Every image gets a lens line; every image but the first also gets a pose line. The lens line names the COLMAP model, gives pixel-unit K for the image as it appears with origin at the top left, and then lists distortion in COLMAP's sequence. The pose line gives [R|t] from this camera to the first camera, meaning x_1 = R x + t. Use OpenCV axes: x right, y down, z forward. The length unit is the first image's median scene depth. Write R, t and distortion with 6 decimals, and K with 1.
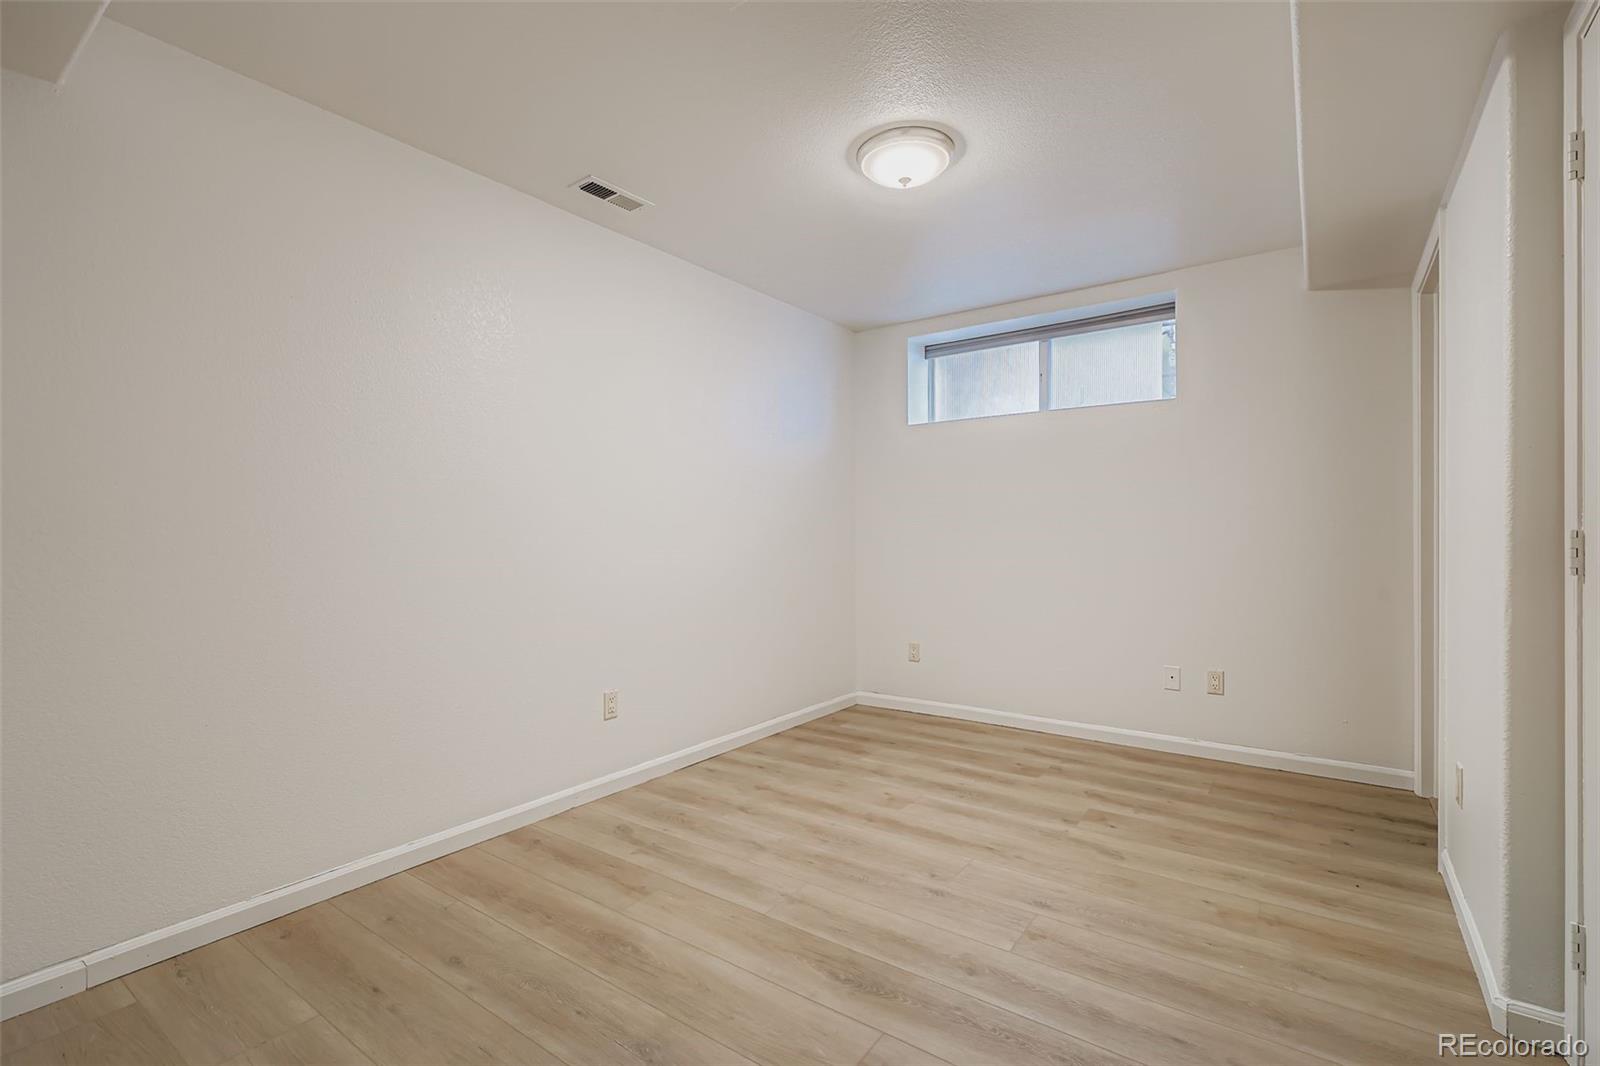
lens RADIAL K [[731.2, 0, 798.1], [0, 731.2, 531.9], [0, 0, 1]] dist [0.003690, 0.000041]
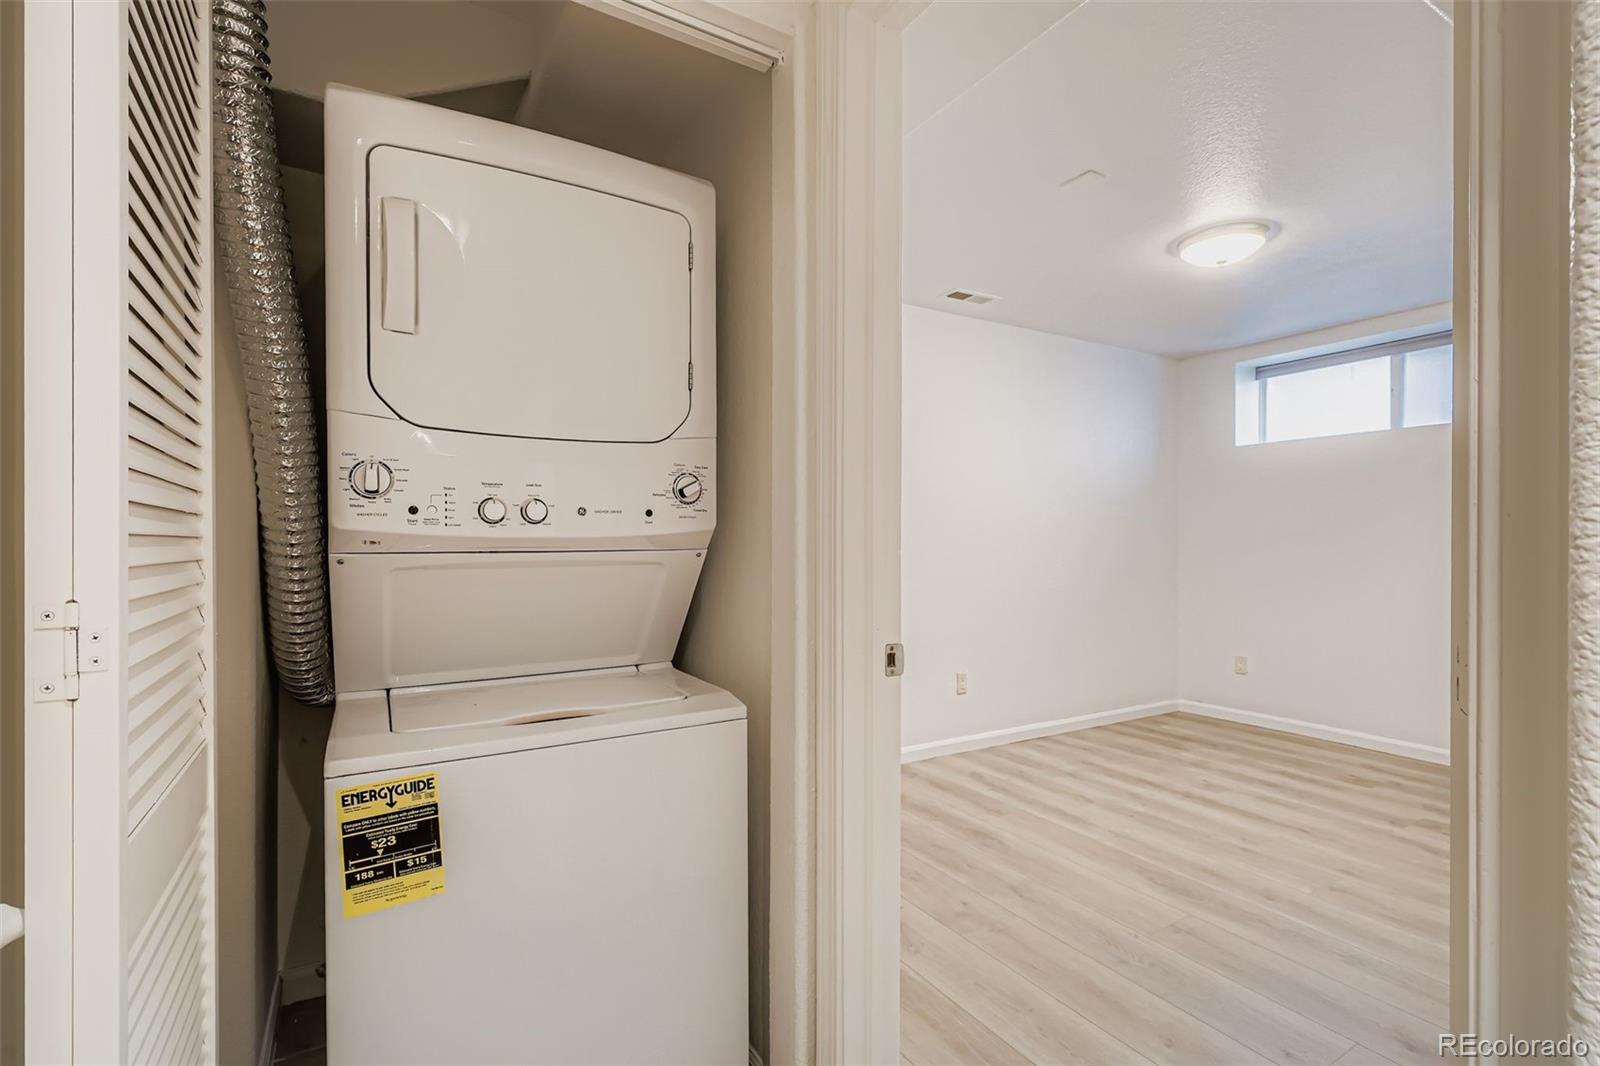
lens RADIAL K [[731.2, 0, 791.0], [0, 731.2, 539.1], [0, 0, 1]] dist [0.003690, 0.000041]
pose [[0.915333, 0.004282, -0.402675, -0.013228], [-0.003956, 0.999991, 0.001642, -0.022276], [0.402679, 0.000090, 0.915341, -0.336741]]
